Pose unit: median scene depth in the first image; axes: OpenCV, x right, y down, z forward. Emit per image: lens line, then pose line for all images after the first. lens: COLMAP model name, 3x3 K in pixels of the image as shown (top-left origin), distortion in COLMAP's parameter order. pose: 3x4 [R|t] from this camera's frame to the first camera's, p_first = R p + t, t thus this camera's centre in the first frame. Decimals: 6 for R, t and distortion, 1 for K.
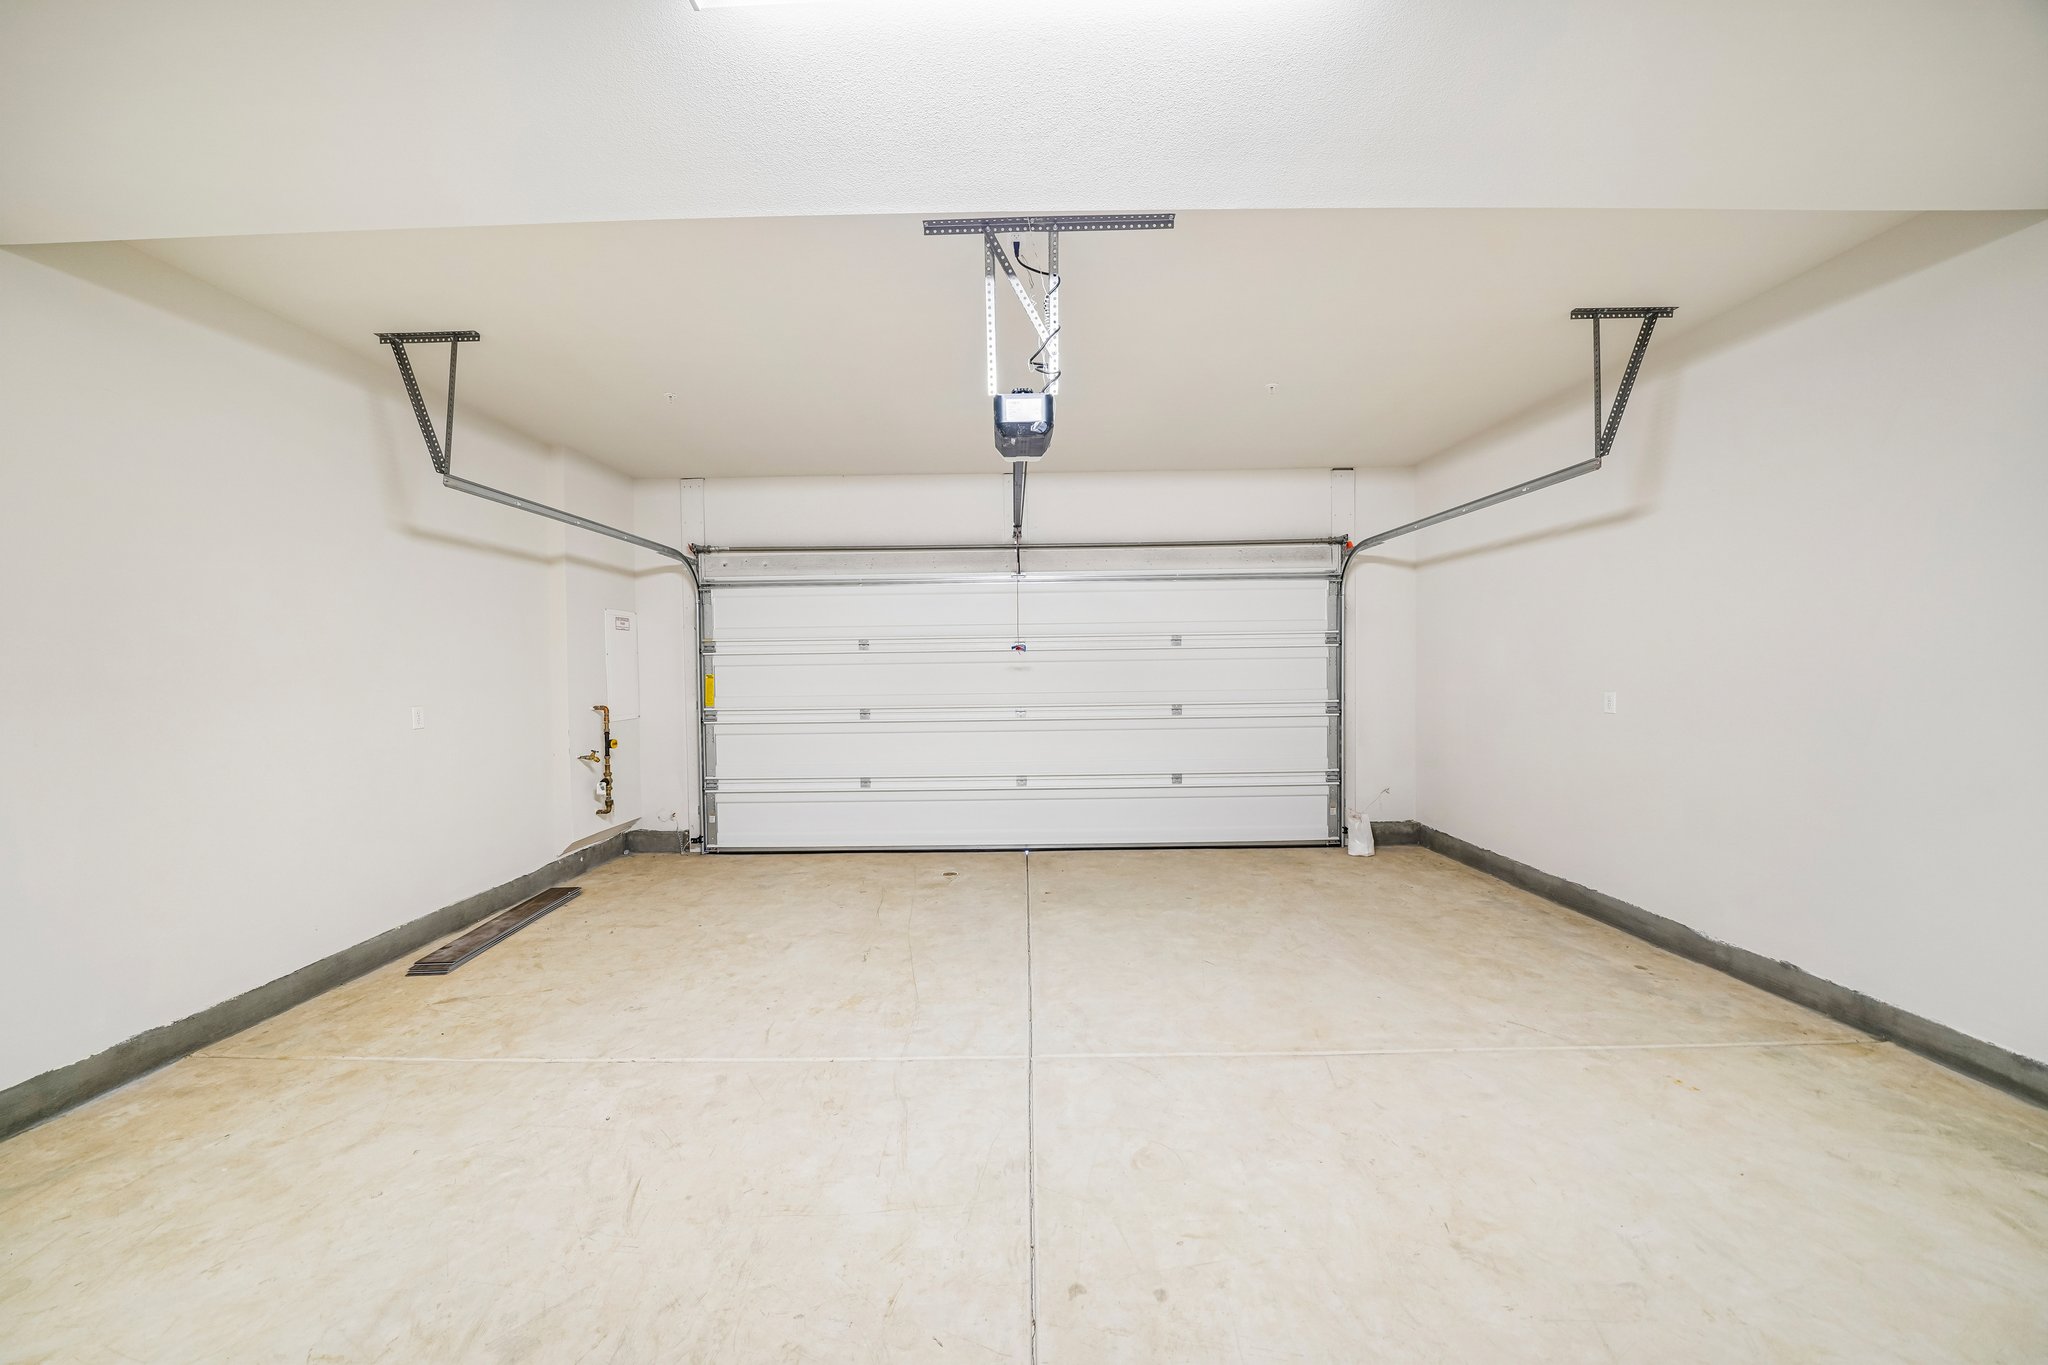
lens RADIAL K [[737.7, 0, 1021.9], [0, 737.7, 678.2], [0, 0, 1]] dist [-0.018590, 0.001174]
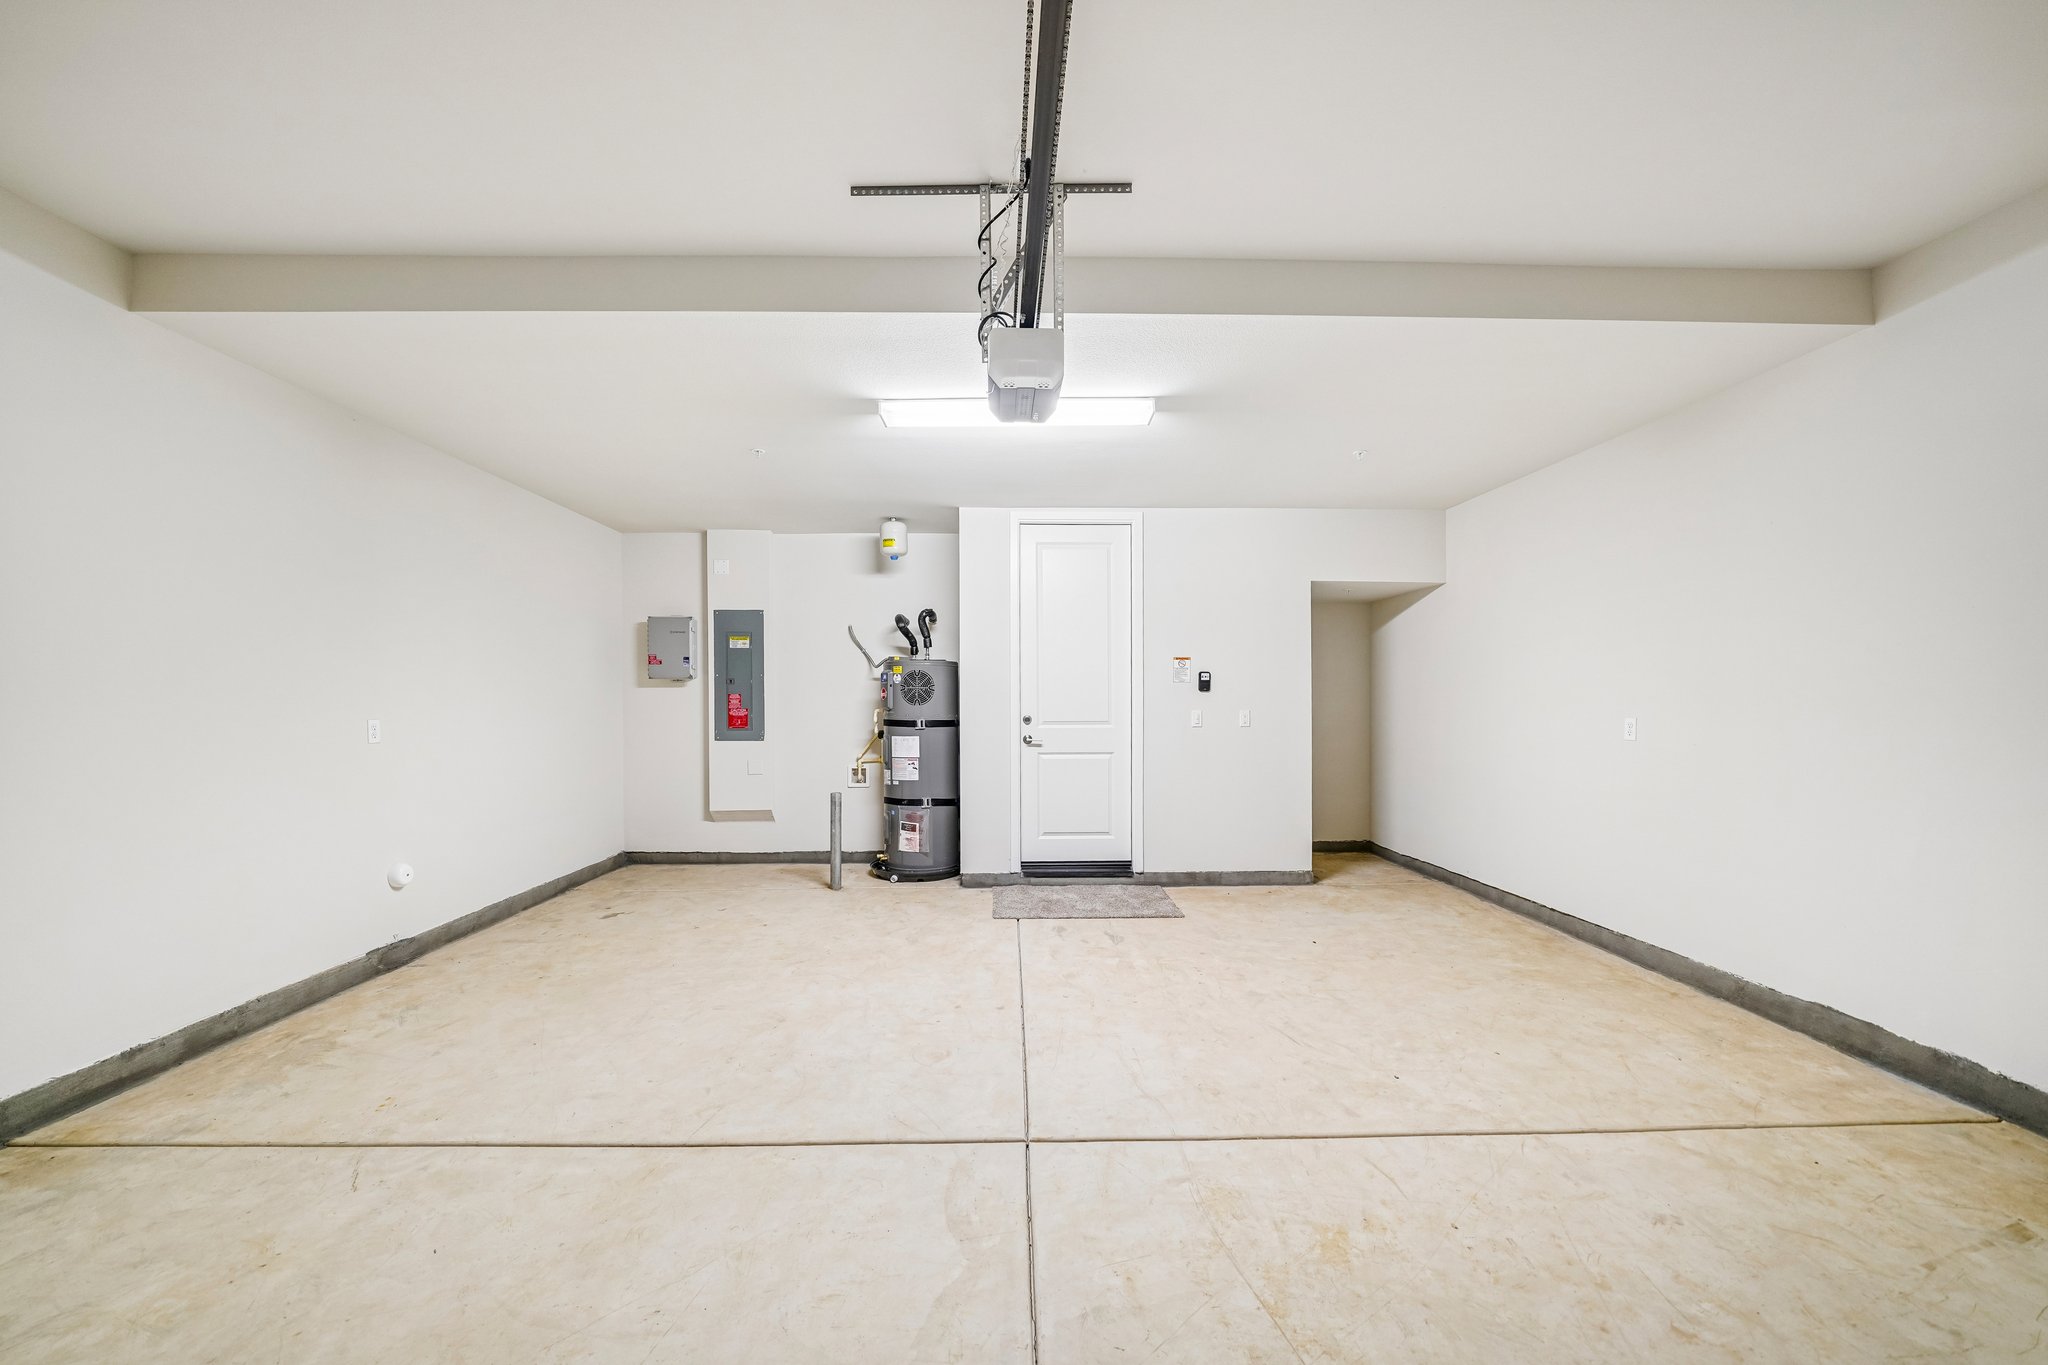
lens RADIAL K [[780.5, 0, 1021.3], [0, 780.5, 689.6], [0, 0, 1]] dist [-0.003876, -0.000200]
pose [[-0.999701, 0.014082, -0.019986, 0.033286], [0.014132, 0.999897, -0.002380, -0.006840], [0.019951, -0.002661, -0.999797, 2.164131]]
